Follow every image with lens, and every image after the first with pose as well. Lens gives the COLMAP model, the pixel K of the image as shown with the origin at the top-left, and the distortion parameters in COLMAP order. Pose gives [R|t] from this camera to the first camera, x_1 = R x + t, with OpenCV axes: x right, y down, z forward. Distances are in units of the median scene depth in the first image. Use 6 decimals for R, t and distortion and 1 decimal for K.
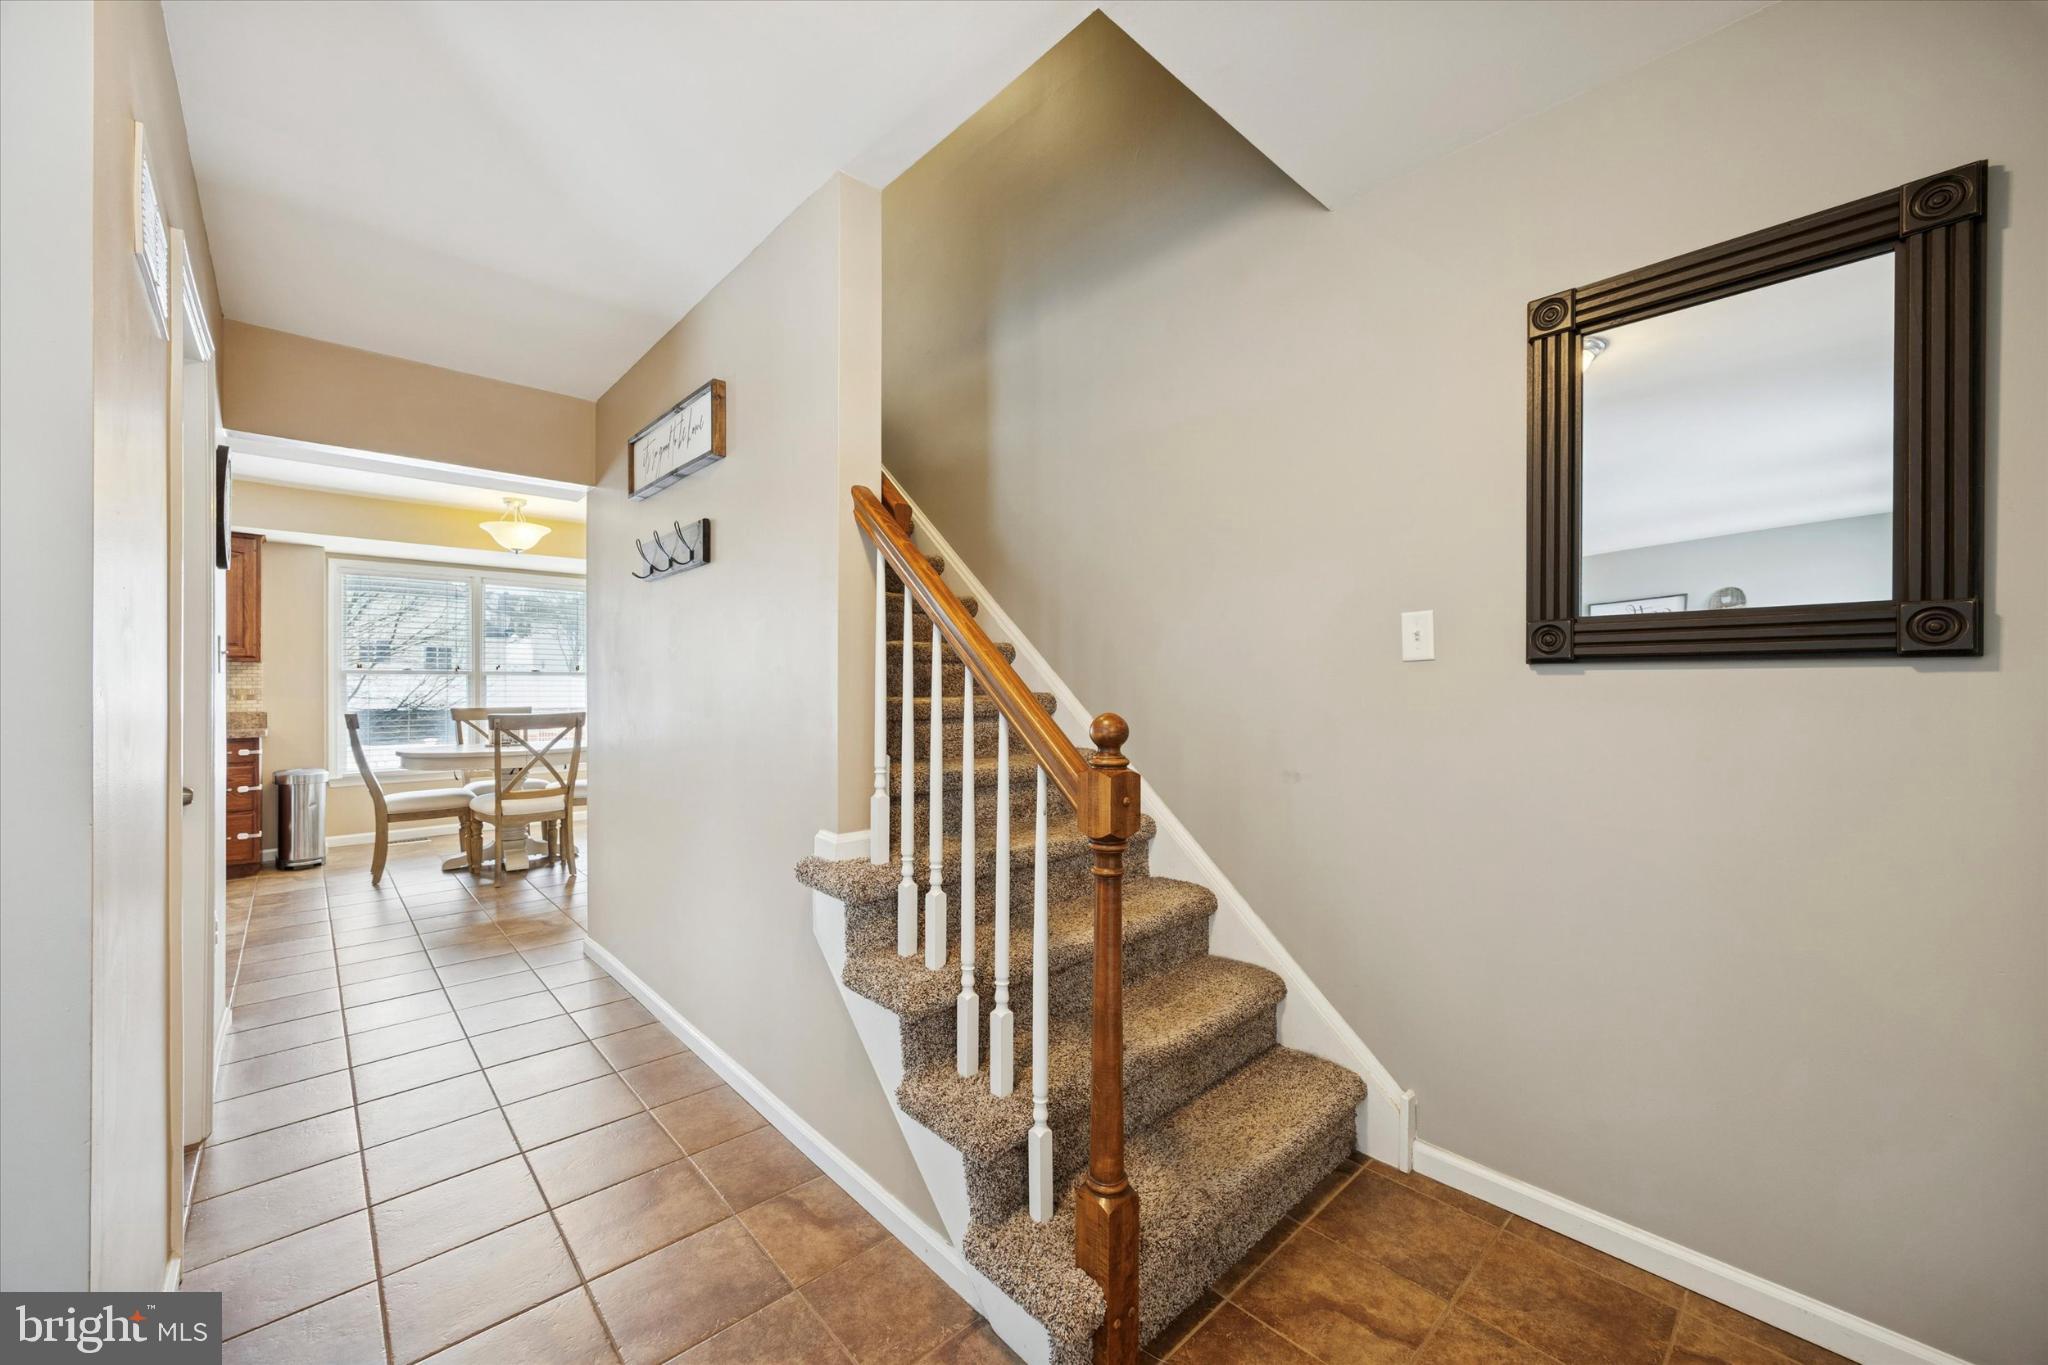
lens RADIAL K [[771.0, 0, 1029.1], [0, 771.0, 684.2], [0, 0, 1]] dist [-0.003745, 0.001854]
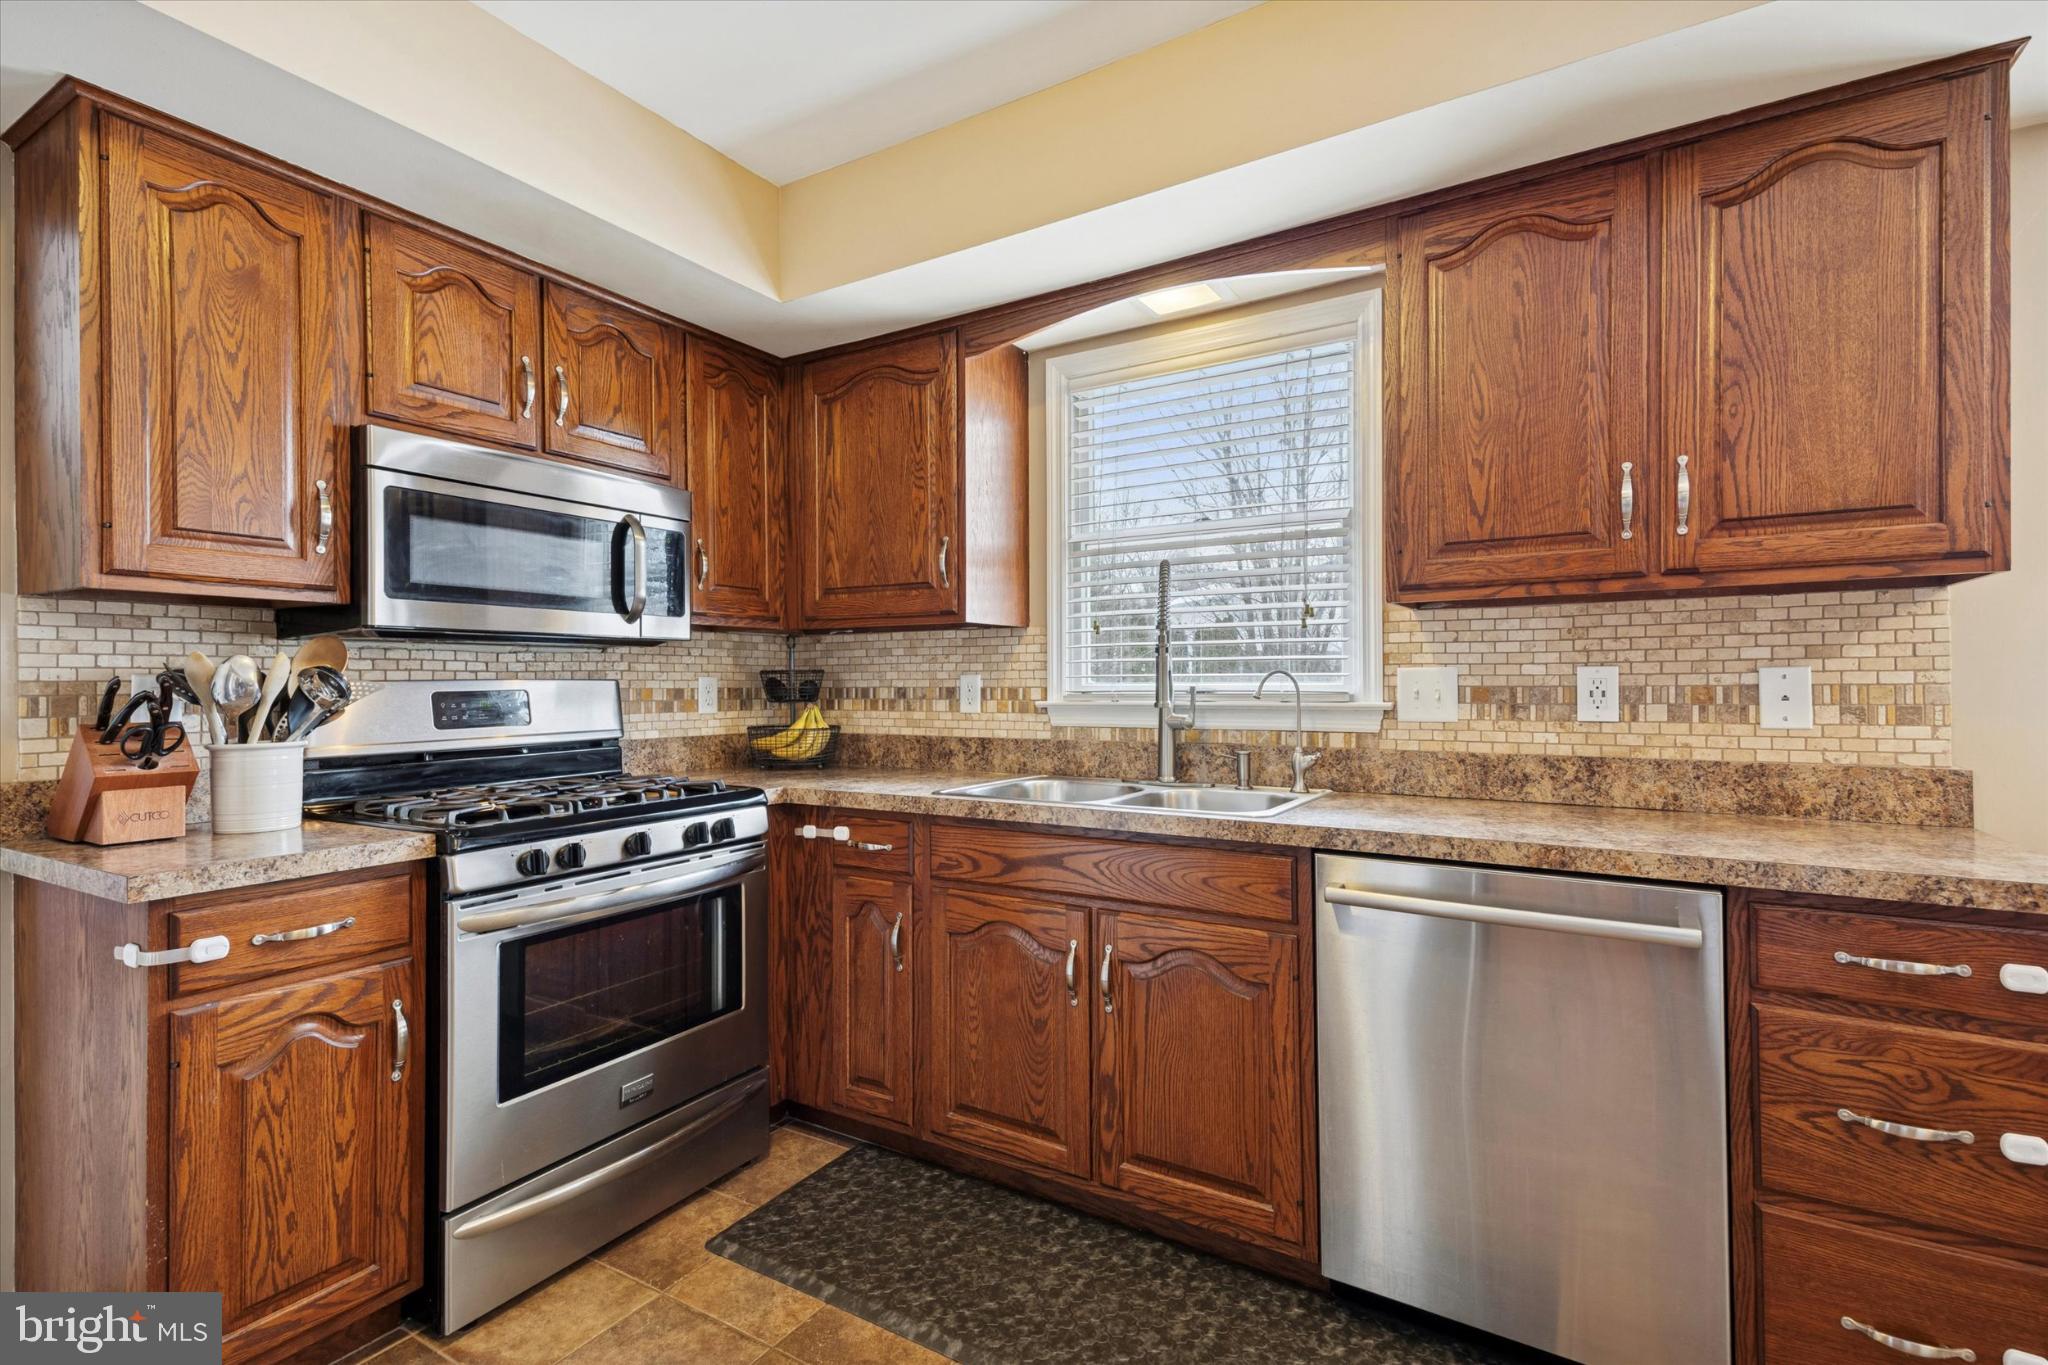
lens RADIAL K [[938.4, 0, 1033.4], [0, 938.4, 674.6], [0, 0, 1]] dist [0.026309, -0.005368]
pose [[0.260376, -0.010869, -0.965446, -0.756390], [0.006617, 0.999933, -0.009473, 0.003681], [0.965485, -0.003921, 0.260431, 0.598660]]
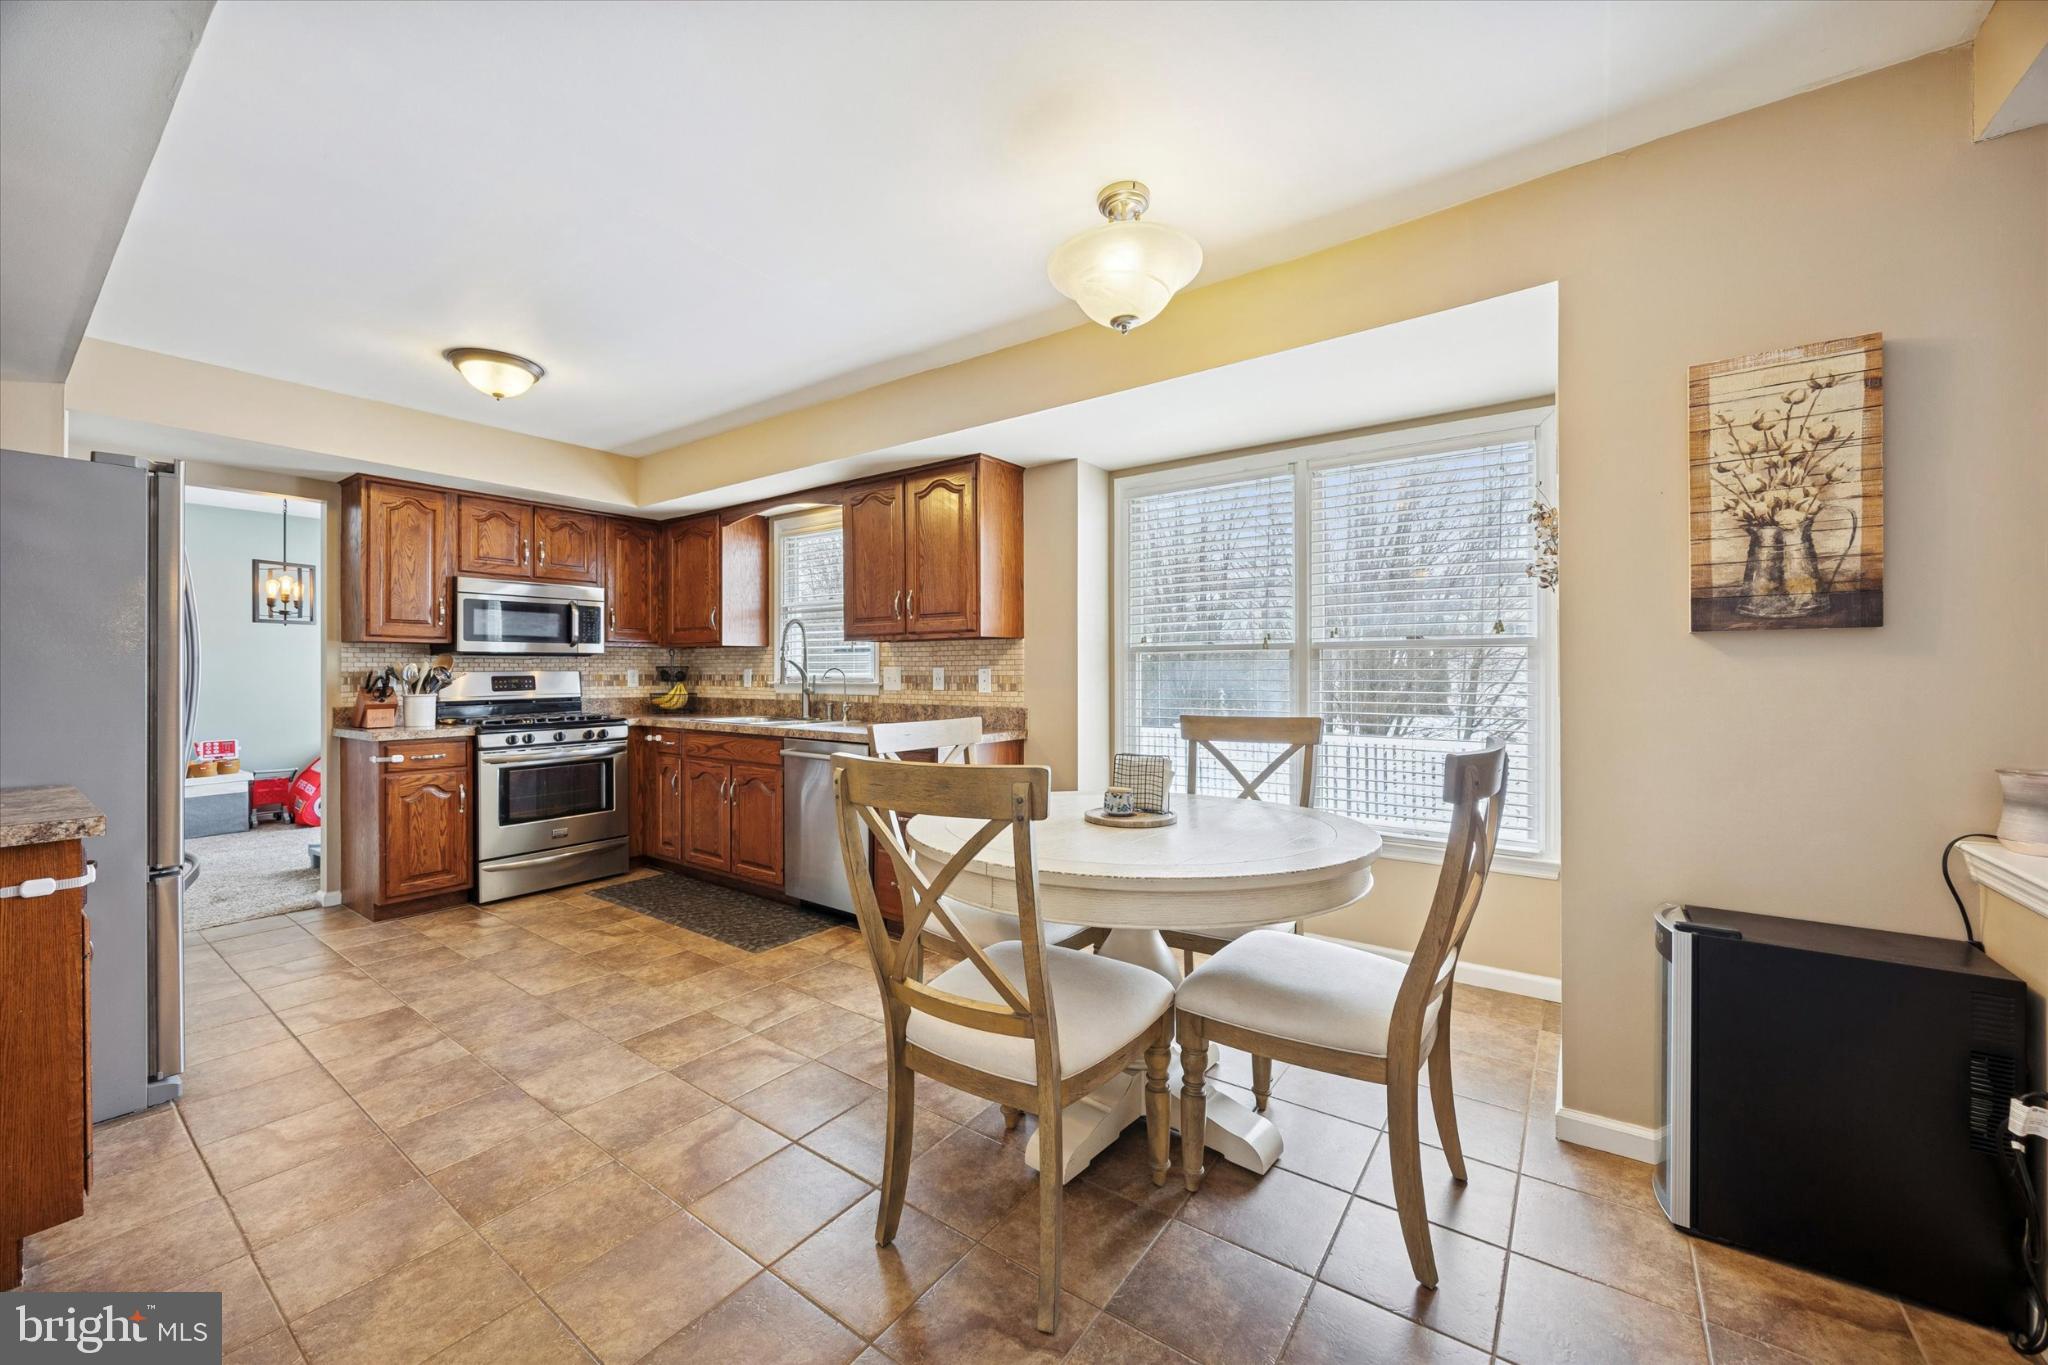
lens RADIAL K [[771.0, 0, 1017.7], [0, 771.0, 664.9], [0, 0, 1]] dist [-0.003745, 0.001854]
pose [[0.177466, -0.008030, -0.984094, -0.291647], [0.003152, 0.999966, -0.007592, 0.001489], [0.984122, -0.001755, 0.177485, 0.874456]]
